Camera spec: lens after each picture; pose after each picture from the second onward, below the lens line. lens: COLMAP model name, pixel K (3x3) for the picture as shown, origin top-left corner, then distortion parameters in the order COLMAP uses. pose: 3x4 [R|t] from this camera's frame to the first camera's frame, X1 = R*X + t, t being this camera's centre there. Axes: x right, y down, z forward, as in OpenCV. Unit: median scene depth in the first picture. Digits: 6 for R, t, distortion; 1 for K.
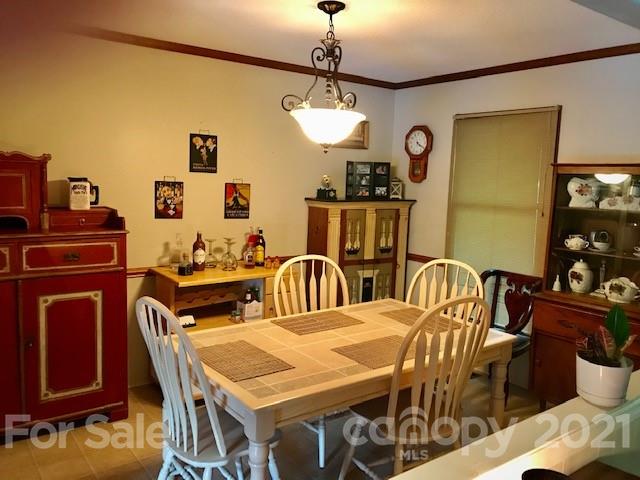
lens RADIAL K [[530.8, 0, 325.3], [0, 530.8, 240.4], [0, 0, 1]] dist [0.024236, -0.006864]
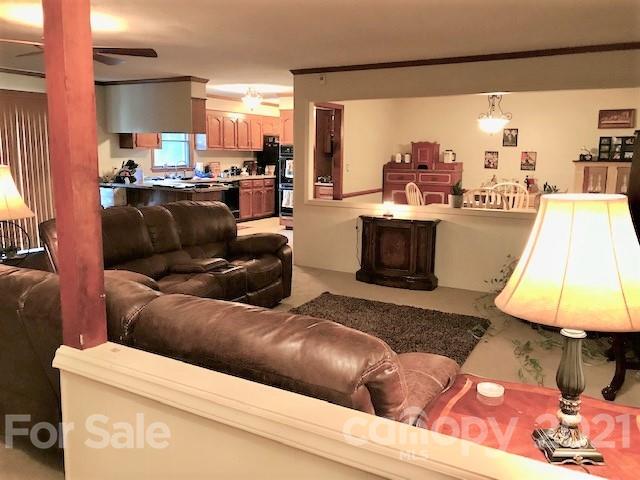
lens RADIAL K [[530.8, 0, 325.4], [0, 530.8, 241.7], [0, 0, 1]] dist [0.024236, -0.006864]
pose [[0.393278, 0.128398, -0.910410, 1.410430], [-0.105066, 0.989990, 0.094235, 0.116656], [0.913397, 0.058593, 0.402831, -0.463123]]
